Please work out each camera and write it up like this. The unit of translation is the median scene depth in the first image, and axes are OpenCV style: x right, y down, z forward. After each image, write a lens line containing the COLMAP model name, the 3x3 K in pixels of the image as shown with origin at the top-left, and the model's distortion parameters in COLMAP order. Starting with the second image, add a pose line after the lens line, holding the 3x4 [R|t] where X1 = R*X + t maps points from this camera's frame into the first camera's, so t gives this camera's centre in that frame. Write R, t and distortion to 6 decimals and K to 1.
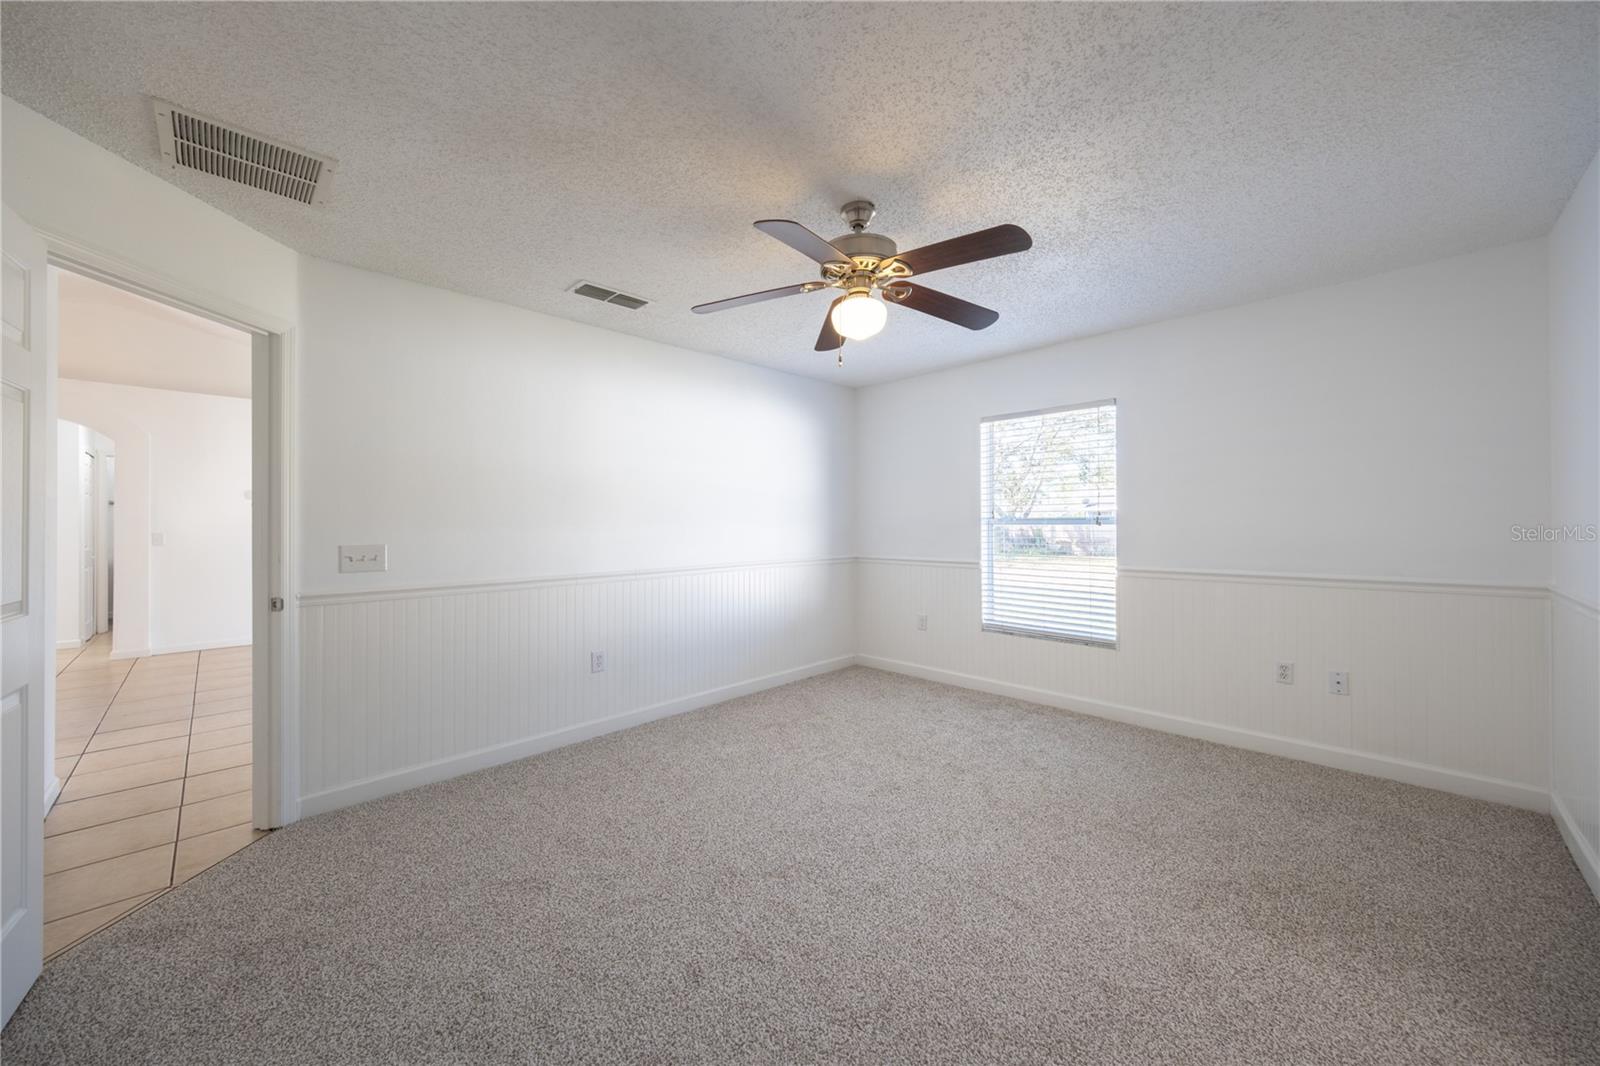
lens RADIAL K [[585.9, 0, 797.4], [0, 585.9, 524.6], [0, 0, 1]] dist [0.000845, 0.000013]
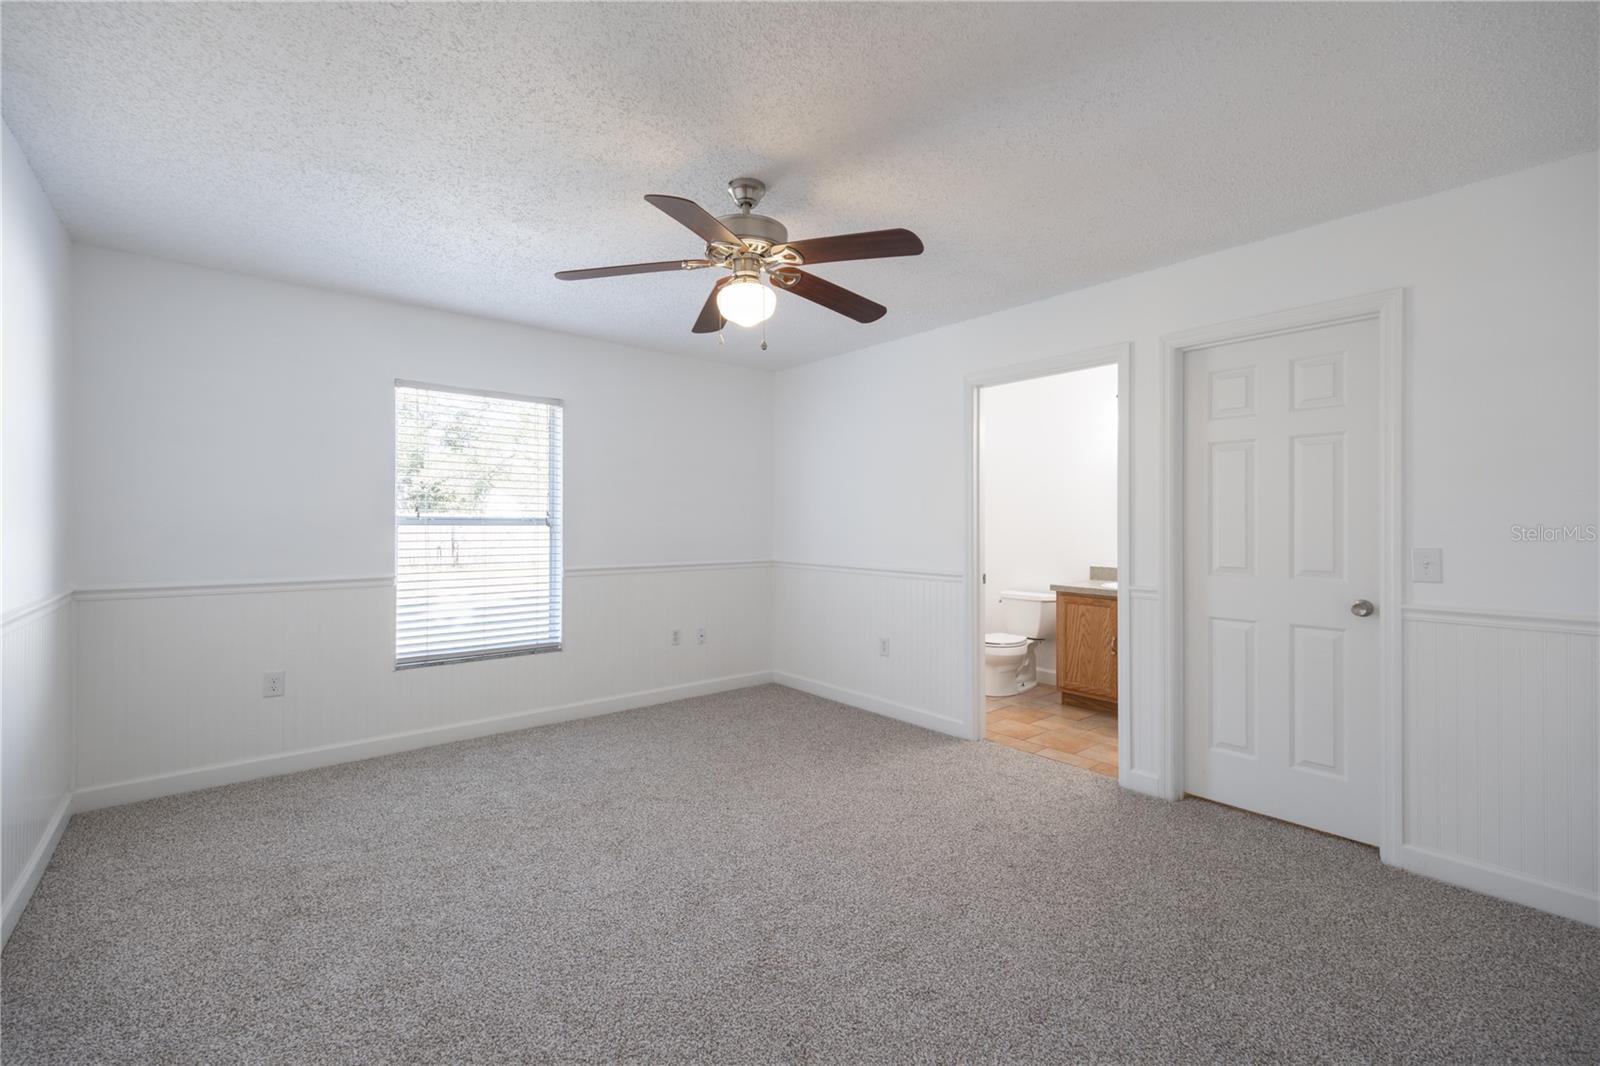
lens RADIAL K [[677.3, 0, 803.9], [0, 677.3, 526.5], [0, 0, 1]] dist [0.001225, 0.000063]
pose [[0.072624, 0.003107, 0.997355, -0.625250], [-0.000720, 0.999995, -0.003063, 0.004867], [-0.997359, -0.000495, 0.072626, 0.541779]]
